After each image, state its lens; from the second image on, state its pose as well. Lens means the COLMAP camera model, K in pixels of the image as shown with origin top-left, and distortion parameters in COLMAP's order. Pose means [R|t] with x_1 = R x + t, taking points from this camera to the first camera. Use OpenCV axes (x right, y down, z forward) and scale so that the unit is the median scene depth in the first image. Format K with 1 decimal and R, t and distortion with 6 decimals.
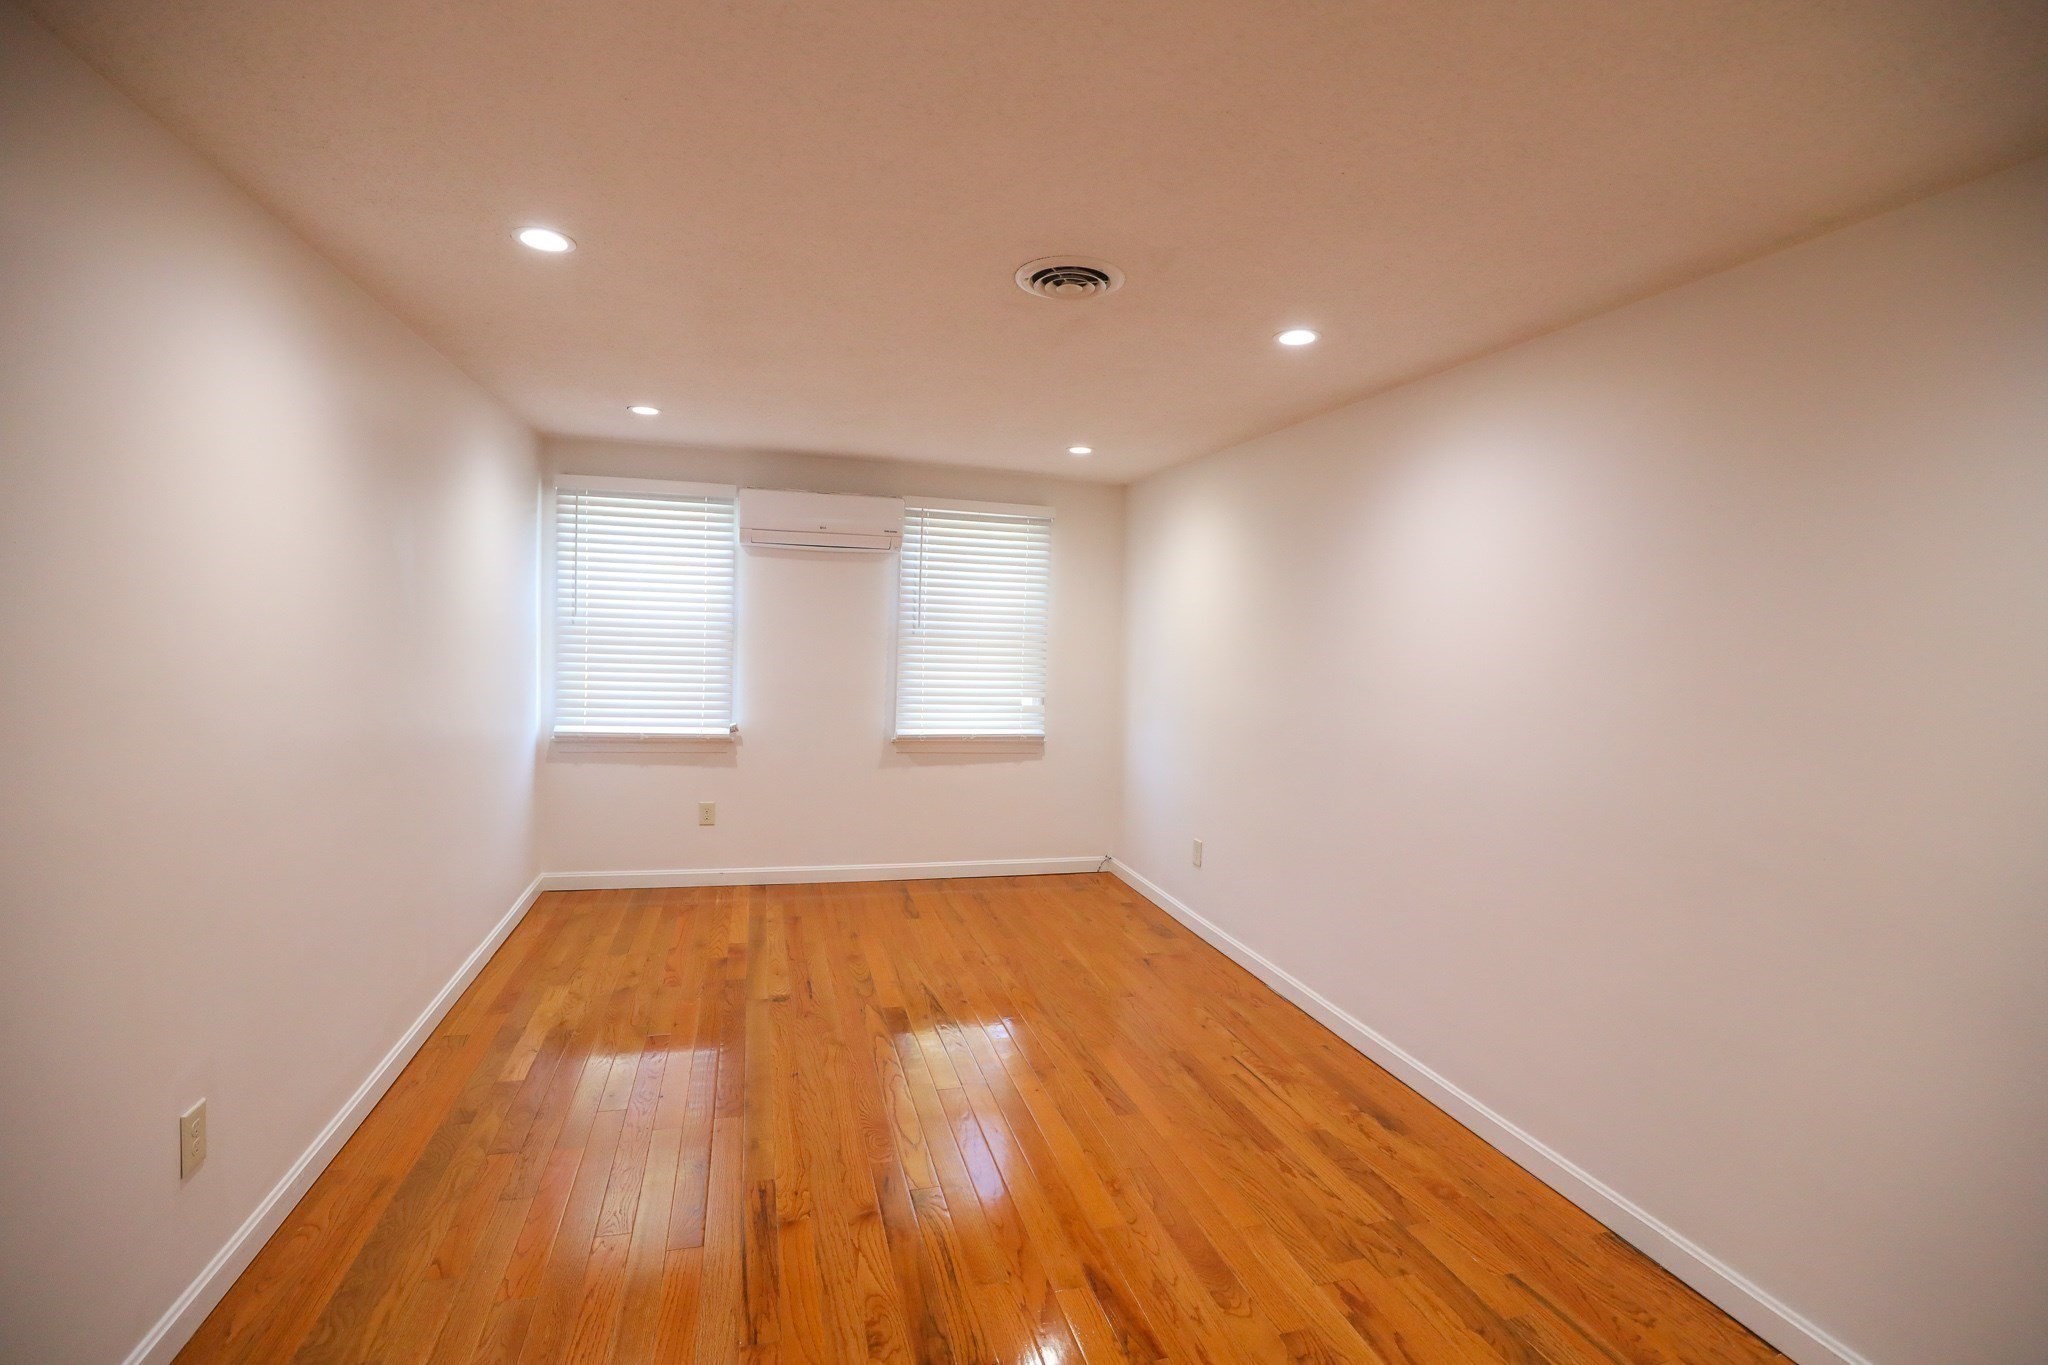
lens RADIAL K [[926.4, 0, 1034.9], [0, 926.4, 682.4], [0, 0, 1]] dist [-0.039521, 0.012719]
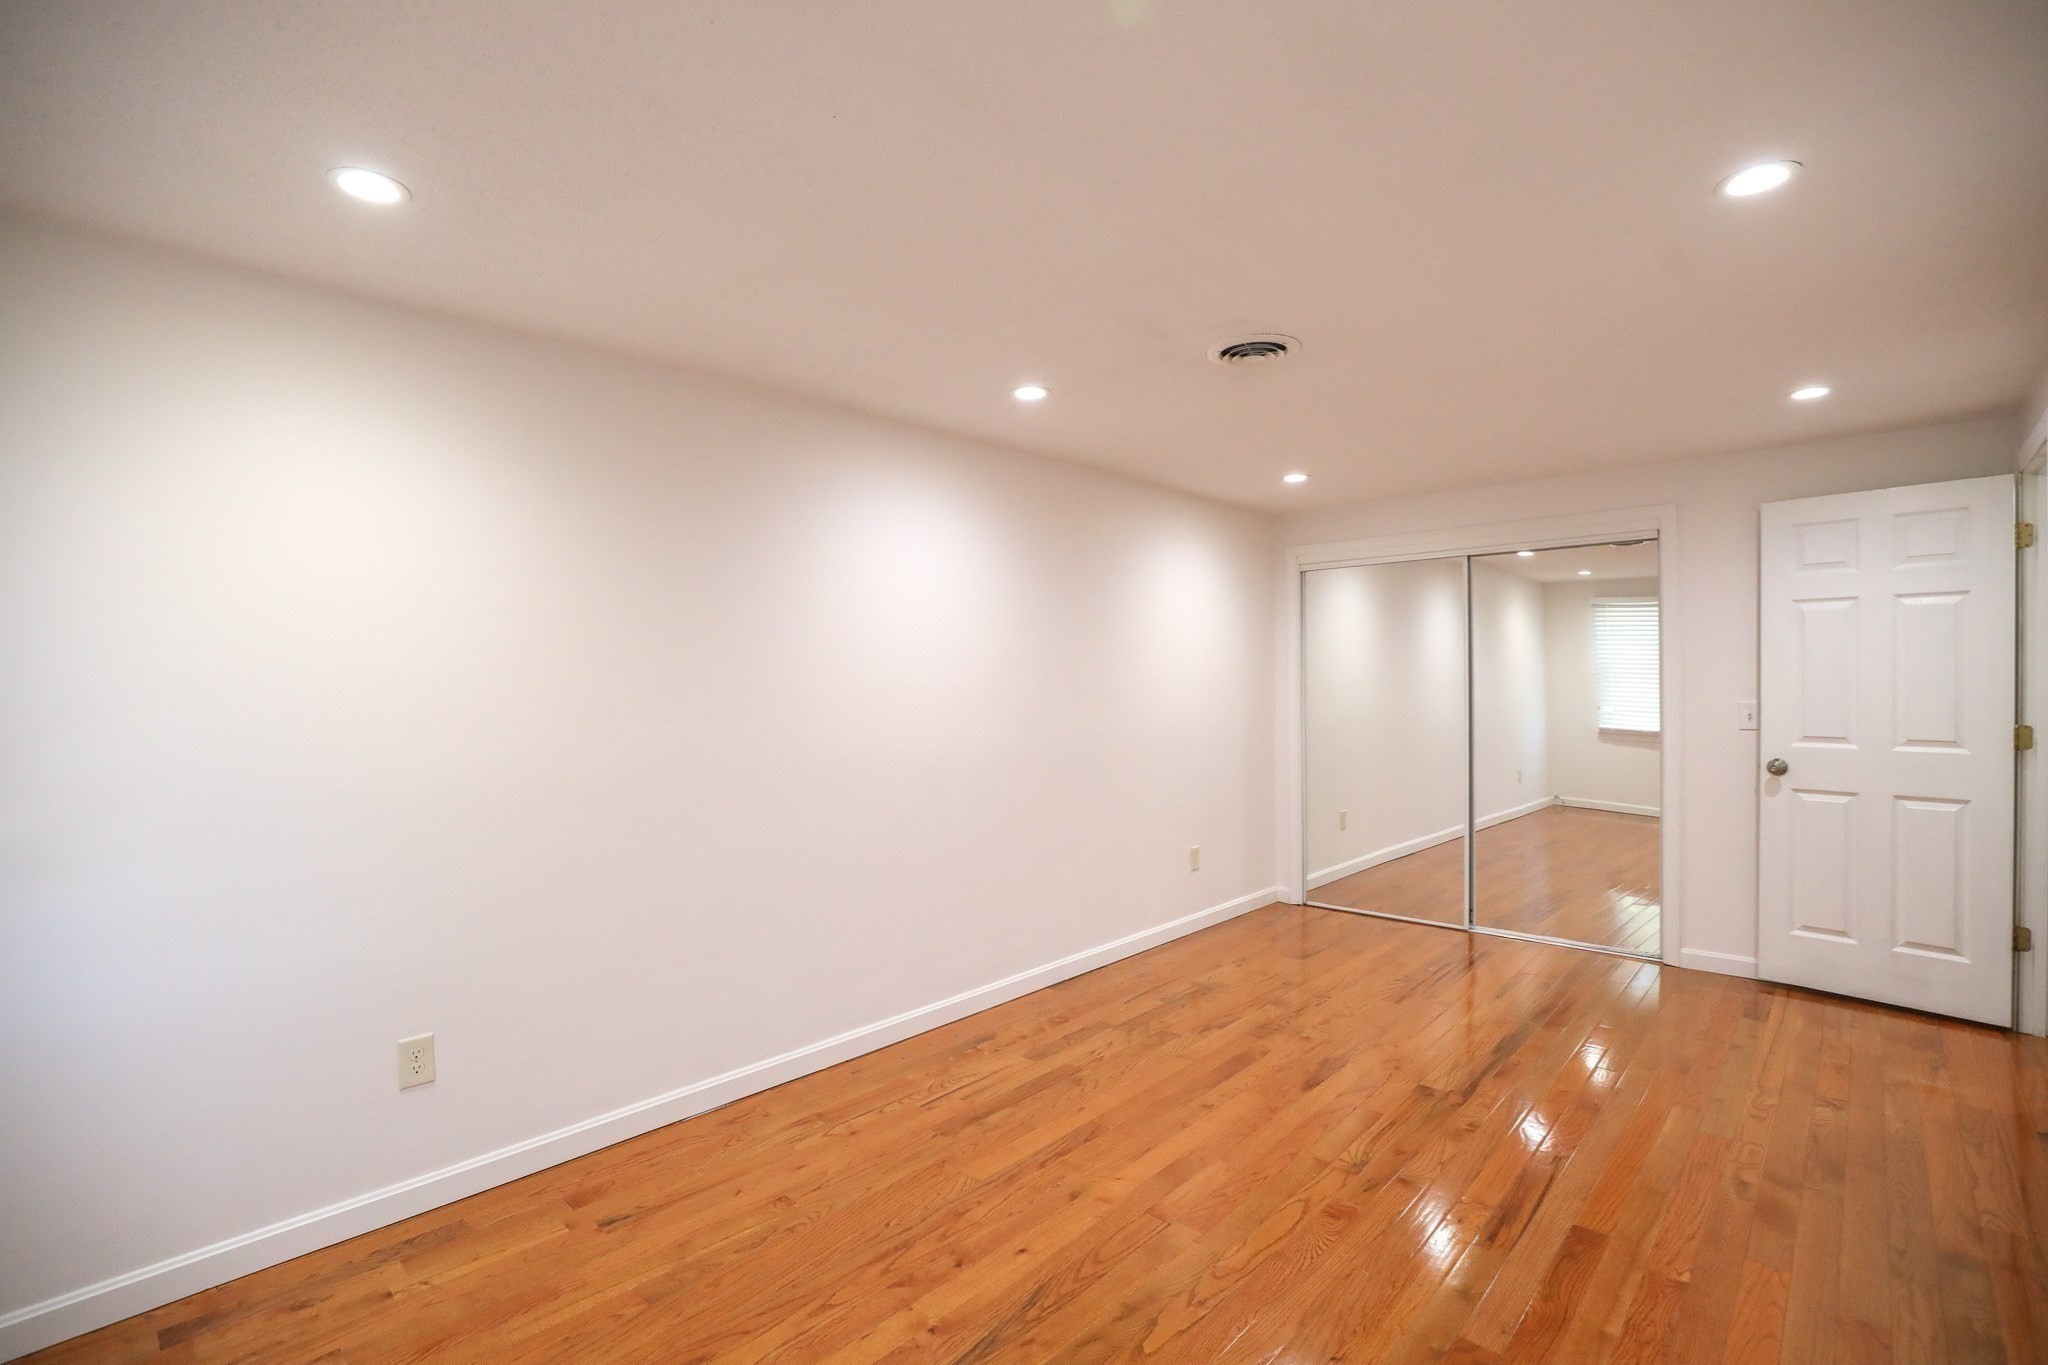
lens RADIAL K [[926.4, 0, 1034.9], [0, 926.4, 682.4], [0, 0, 1]] dist [-0.039521, 0.012719]
pose [[-0.509960, -0.030262, 0.859666, -0.762682], [0.039854, 0.997477, 0.058756, -0.075849], [-0.859274, 0.064224, -0.507467, 1.665187]]
